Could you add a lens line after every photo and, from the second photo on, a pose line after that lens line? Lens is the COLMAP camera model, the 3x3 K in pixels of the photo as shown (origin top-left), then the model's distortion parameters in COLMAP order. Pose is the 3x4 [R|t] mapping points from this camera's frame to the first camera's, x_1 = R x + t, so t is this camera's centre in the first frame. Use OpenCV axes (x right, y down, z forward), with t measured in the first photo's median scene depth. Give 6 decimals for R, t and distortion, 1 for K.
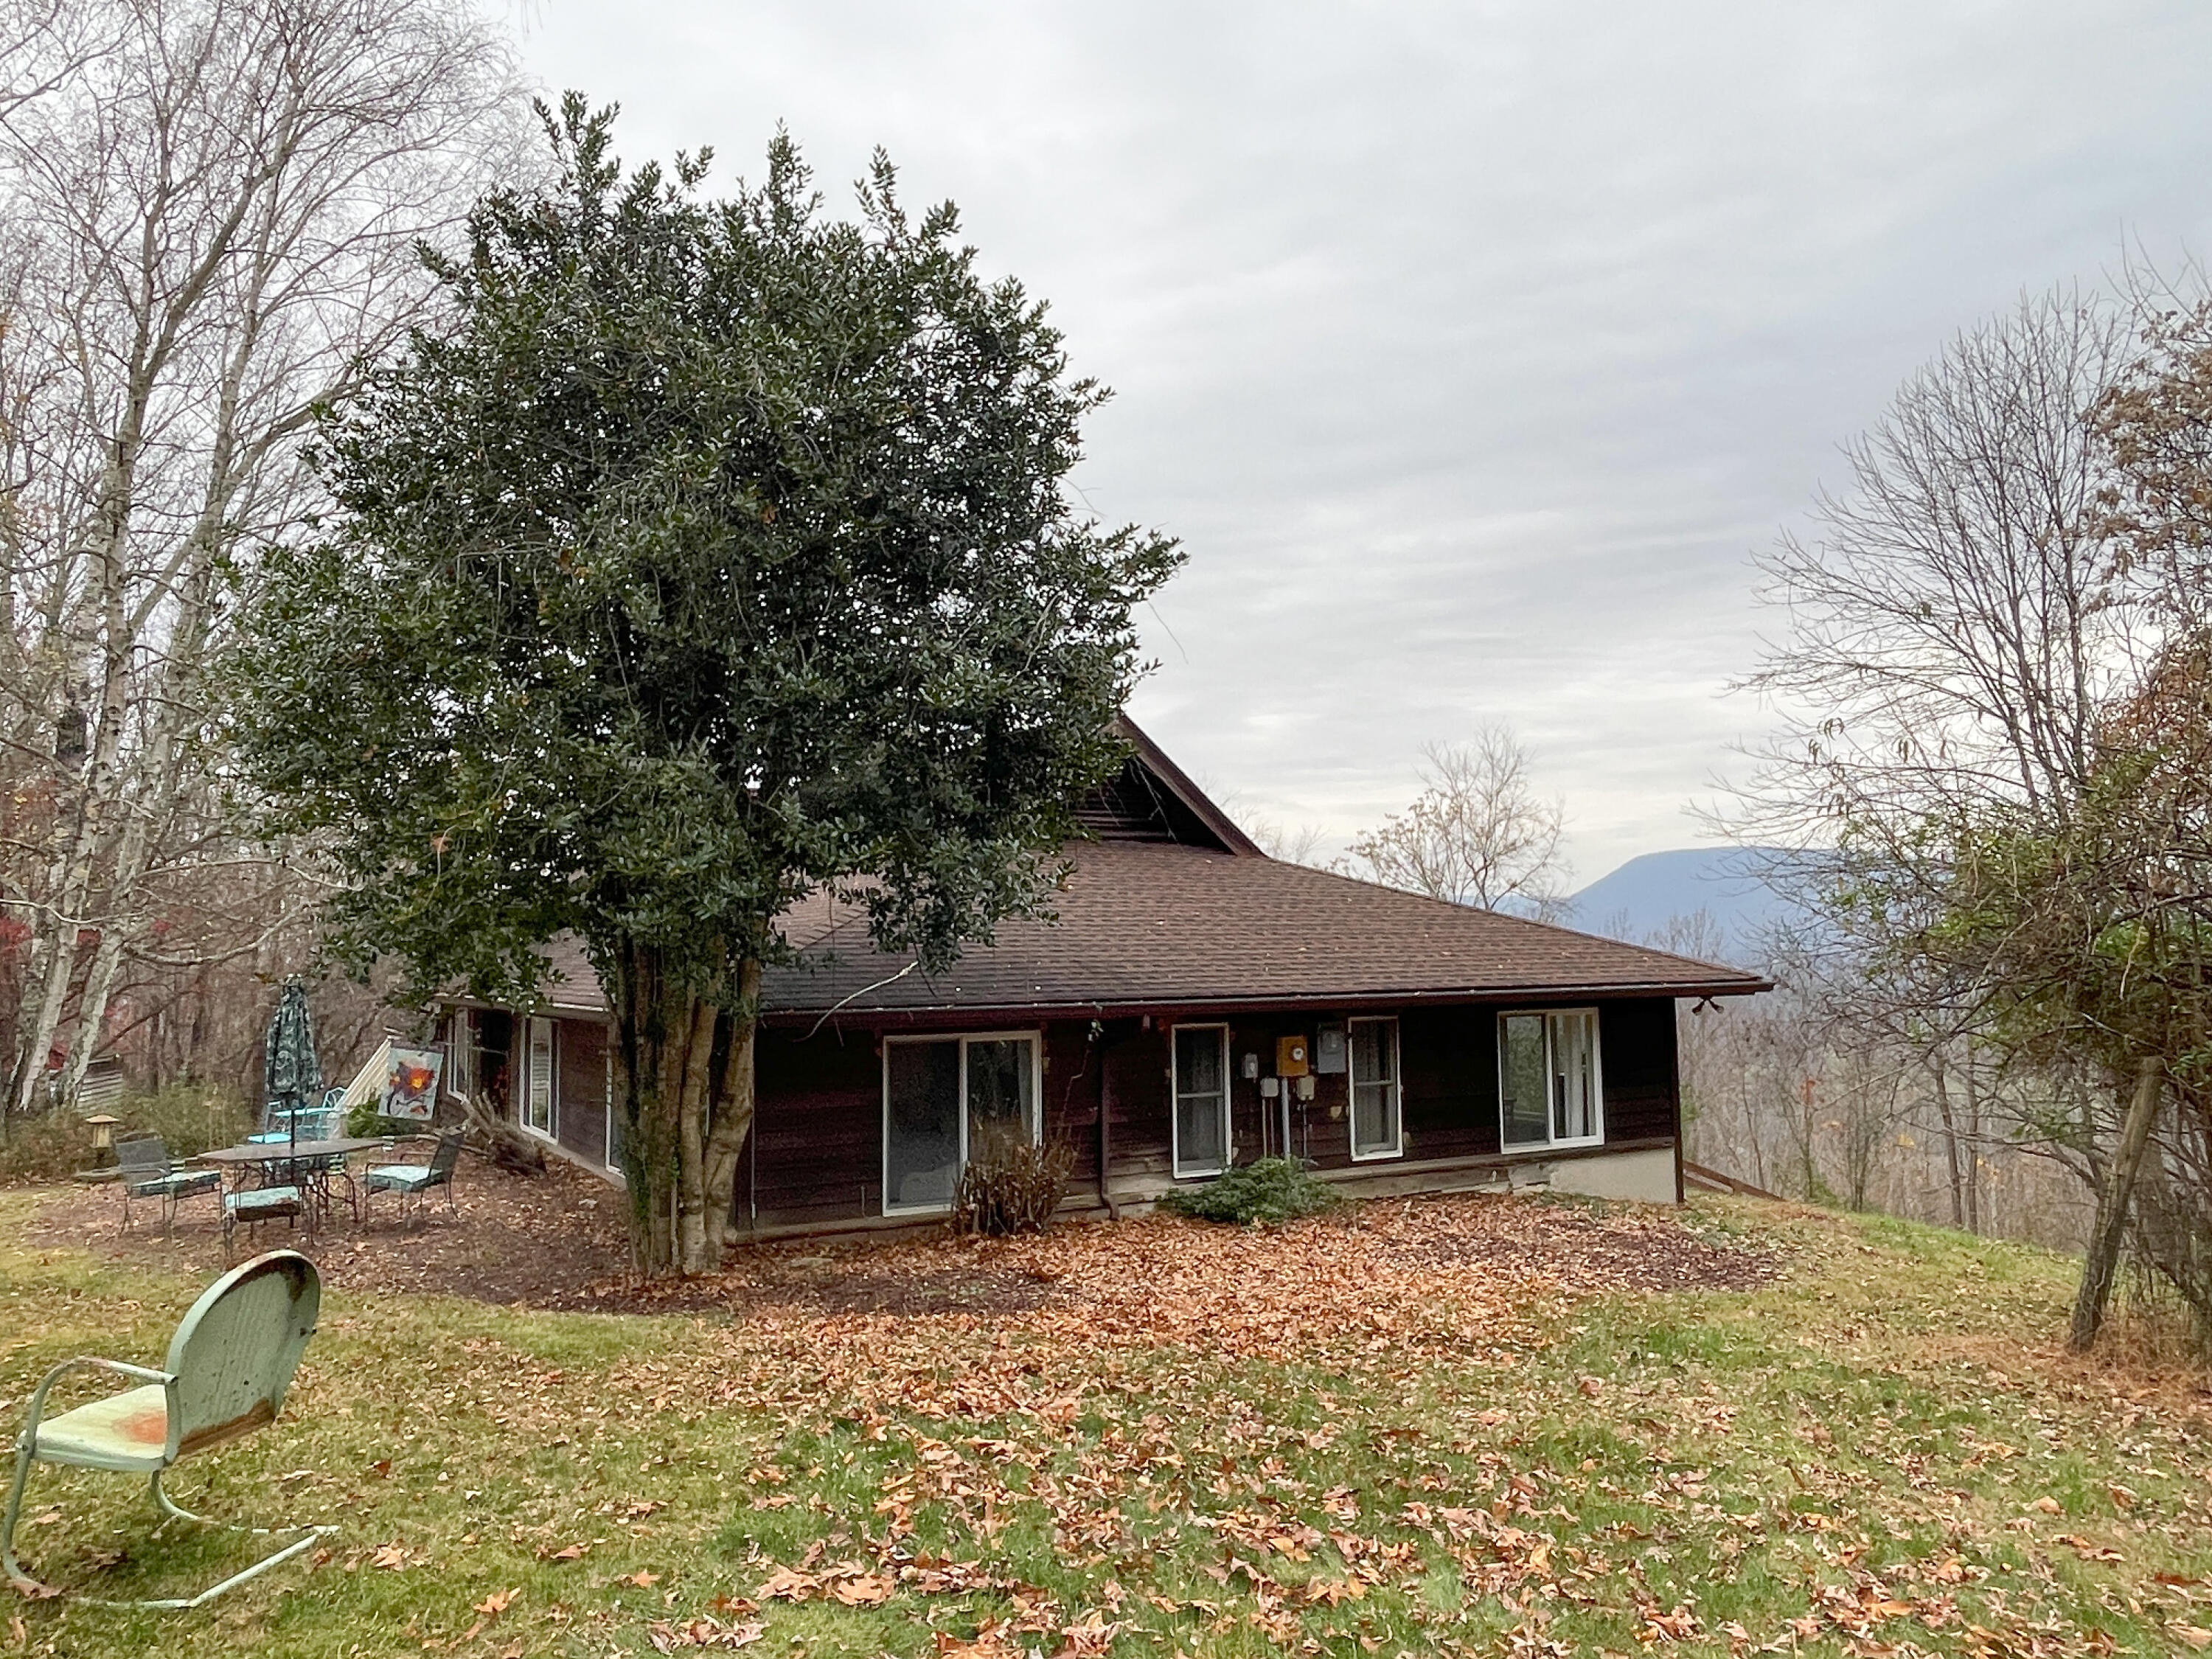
lens RADIAL K [[1550.8, 0, 1106.0], [0, 1550.8, 834.9], [0, 0, 1]] dist [0.001285, 0.002063]
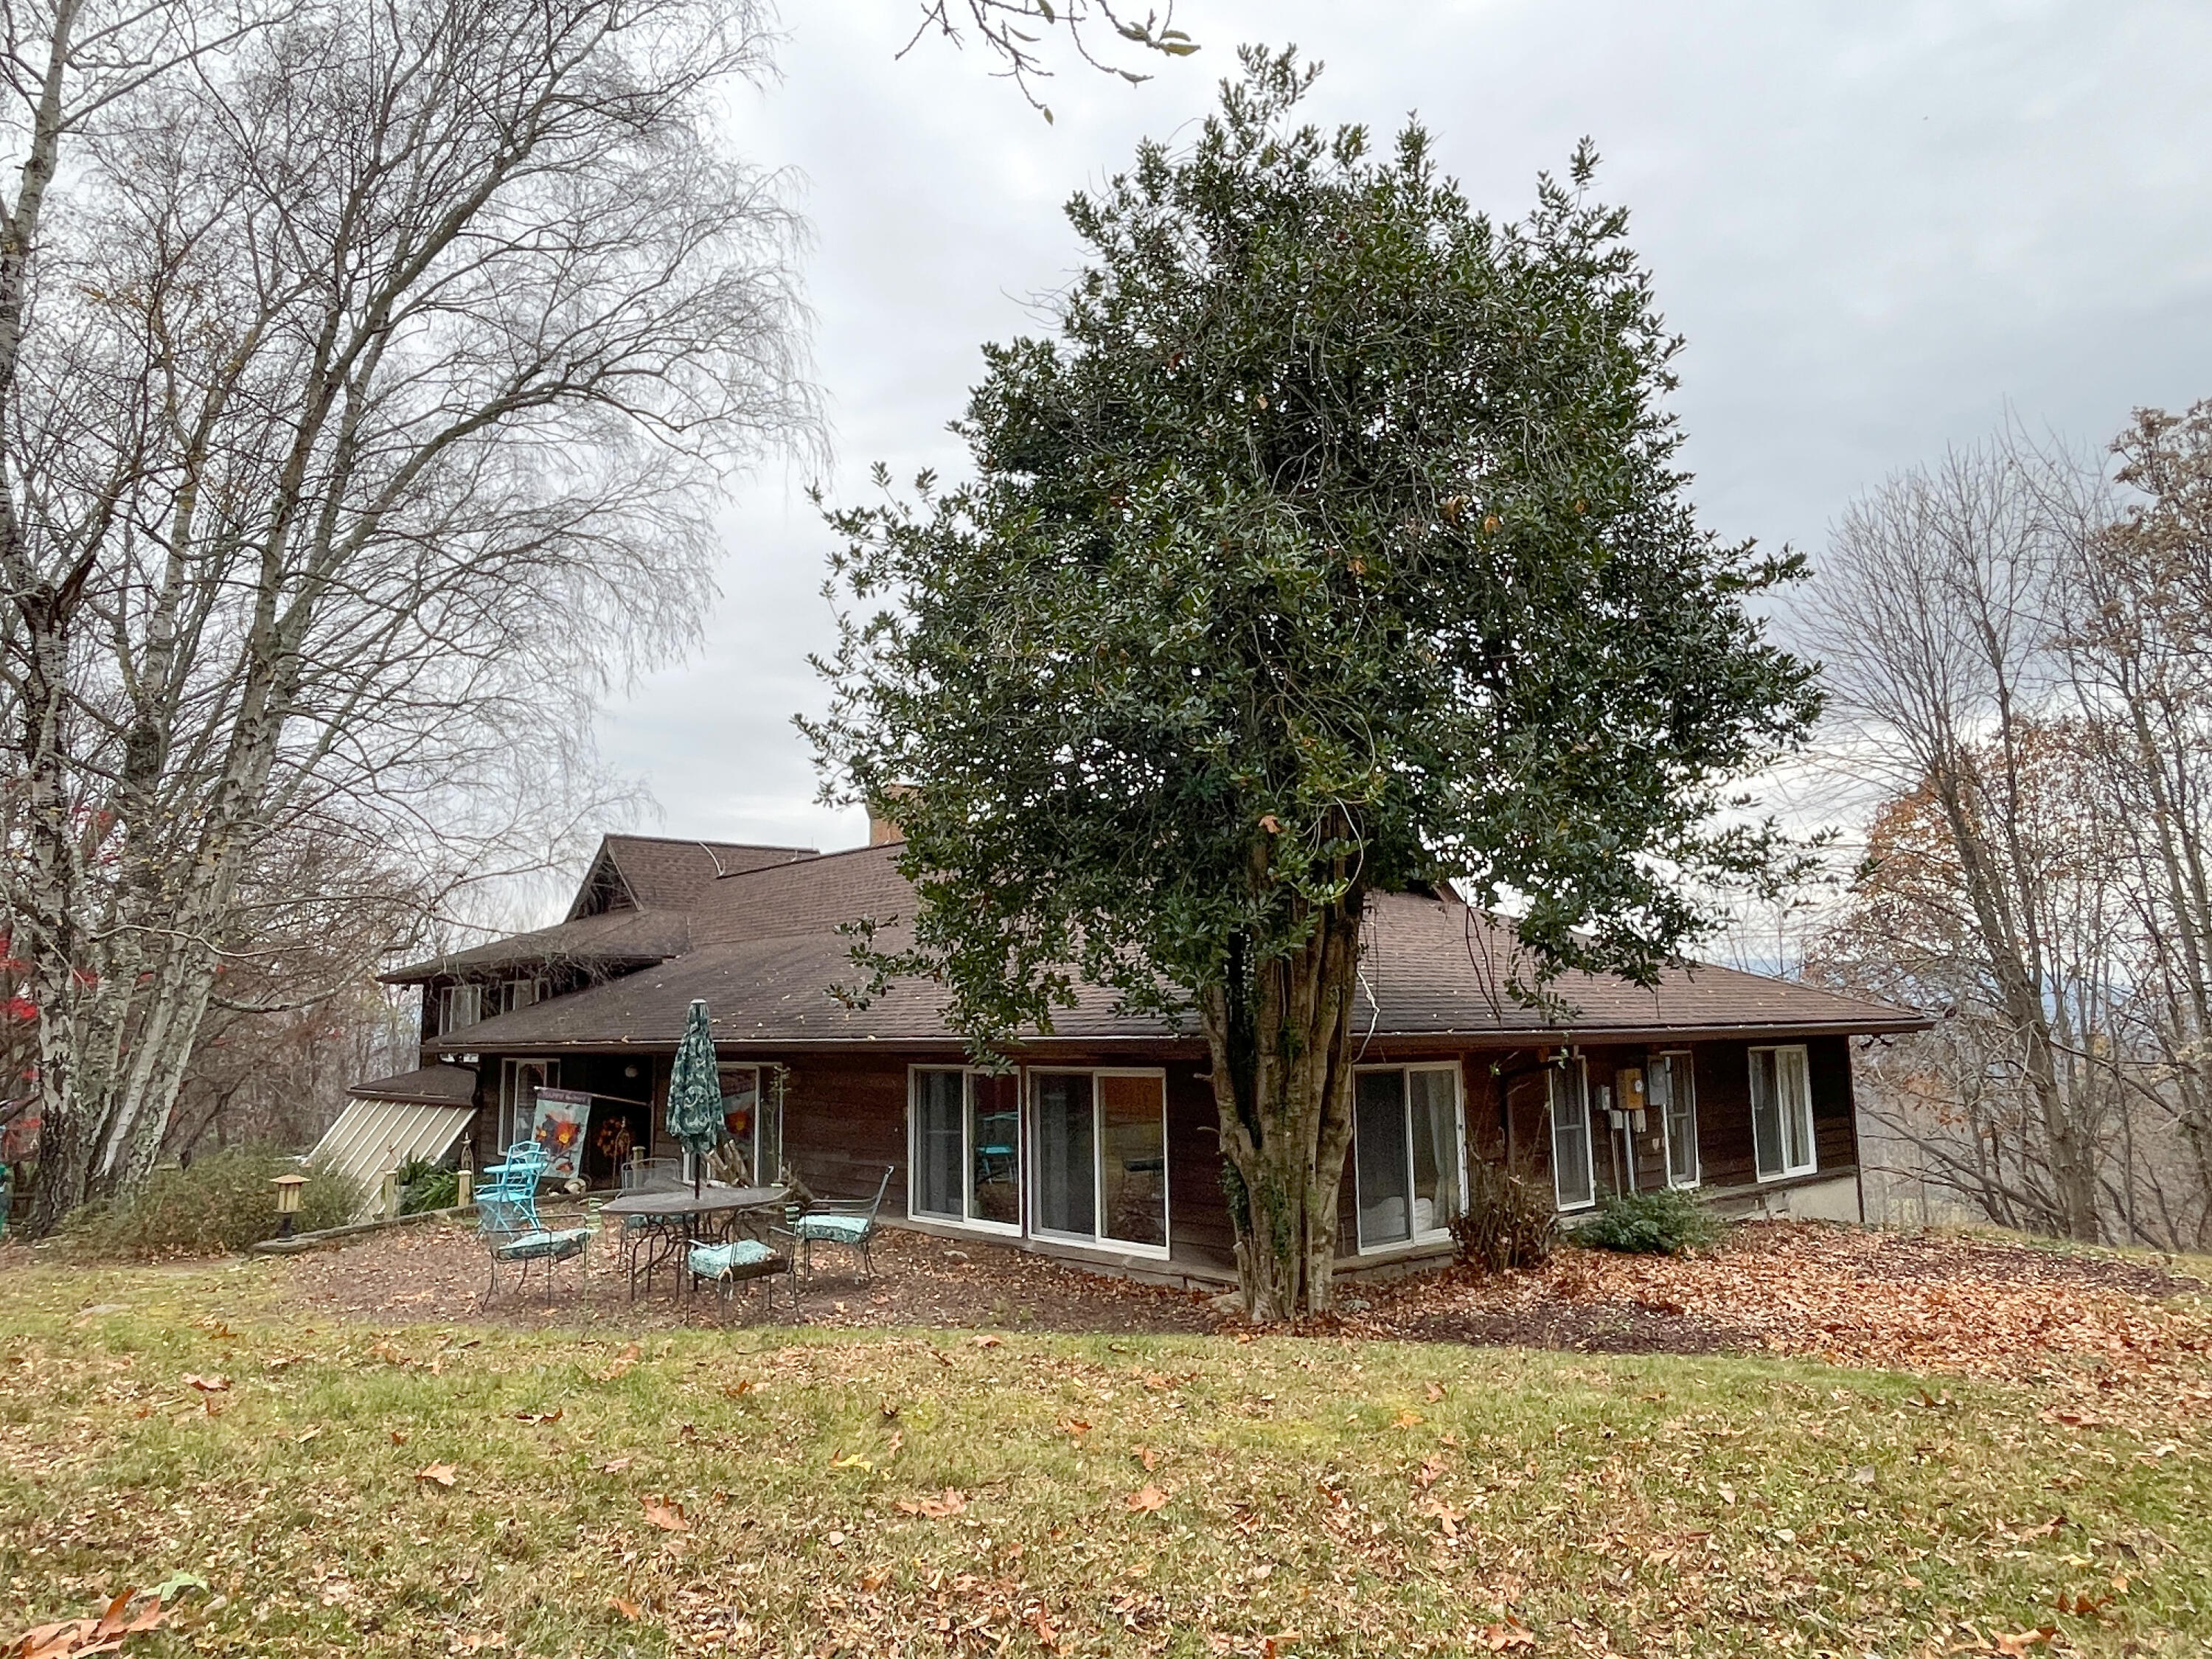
lens RADIAL K [[1395.8, 0, 1105.1], [0, 1395.8, 824.8], [0, 0, 1]] dist [0.001458, 0.000756]
pose [[0.981393, 0.026827, 0.190127, -0.359829], [-0.013548, 0.997398, -0.070806, 0.034982], [-0.191532, 0.066913, 0.979203, 0.135661]]
